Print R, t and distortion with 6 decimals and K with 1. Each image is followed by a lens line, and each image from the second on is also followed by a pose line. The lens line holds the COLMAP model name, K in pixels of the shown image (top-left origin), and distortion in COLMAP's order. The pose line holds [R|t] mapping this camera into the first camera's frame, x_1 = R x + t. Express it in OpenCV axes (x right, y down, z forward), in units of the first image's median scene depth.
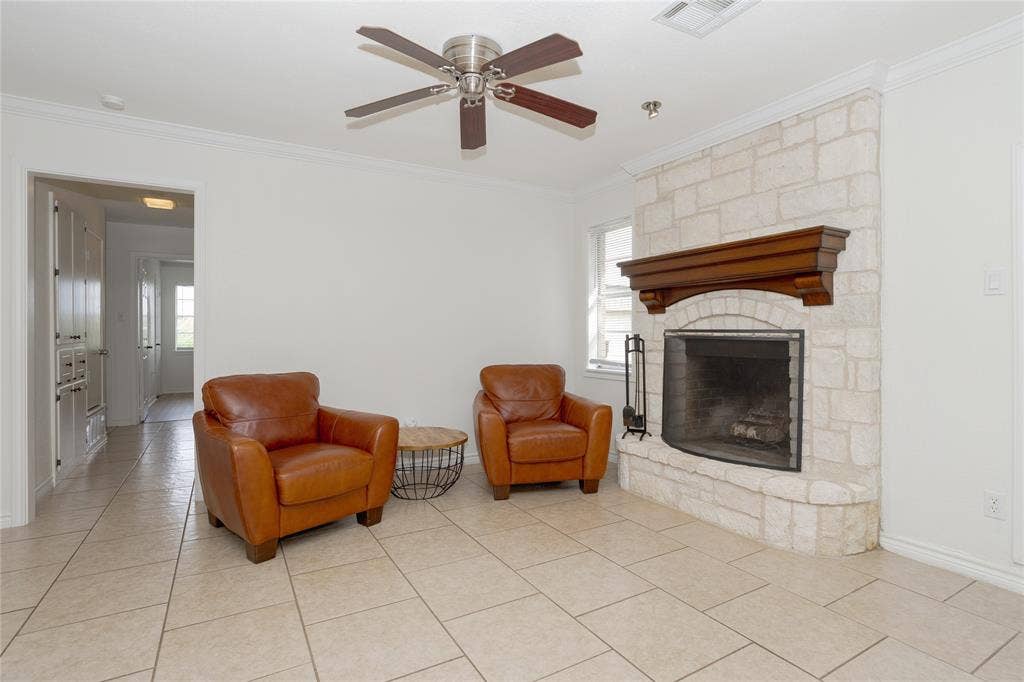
lens RADIAL K [[485.8, 0, 529.4], [0, 485.8, 332.5], [0, 0, 1]] dist [-0.001557, -0.000211]
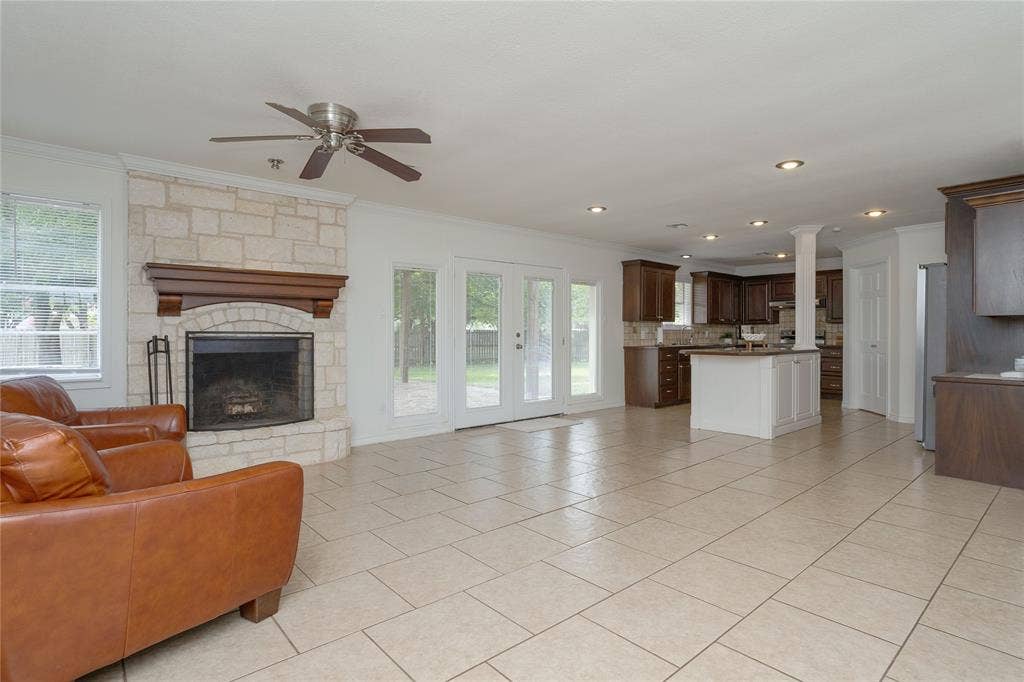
lens RADIAL K [[485.8, 0, 529.4], [0, 485.8, 332.5], [0, 0, 1]] dist [-0.001557, -0.000211]
pose [[-0.121815, -0.000230, 0.992553, -1.013530], [-0.002476, 0.999997, -0.000072, -0.006195], [-0.992550, -0.002467, -0.121815, 0.412941]]
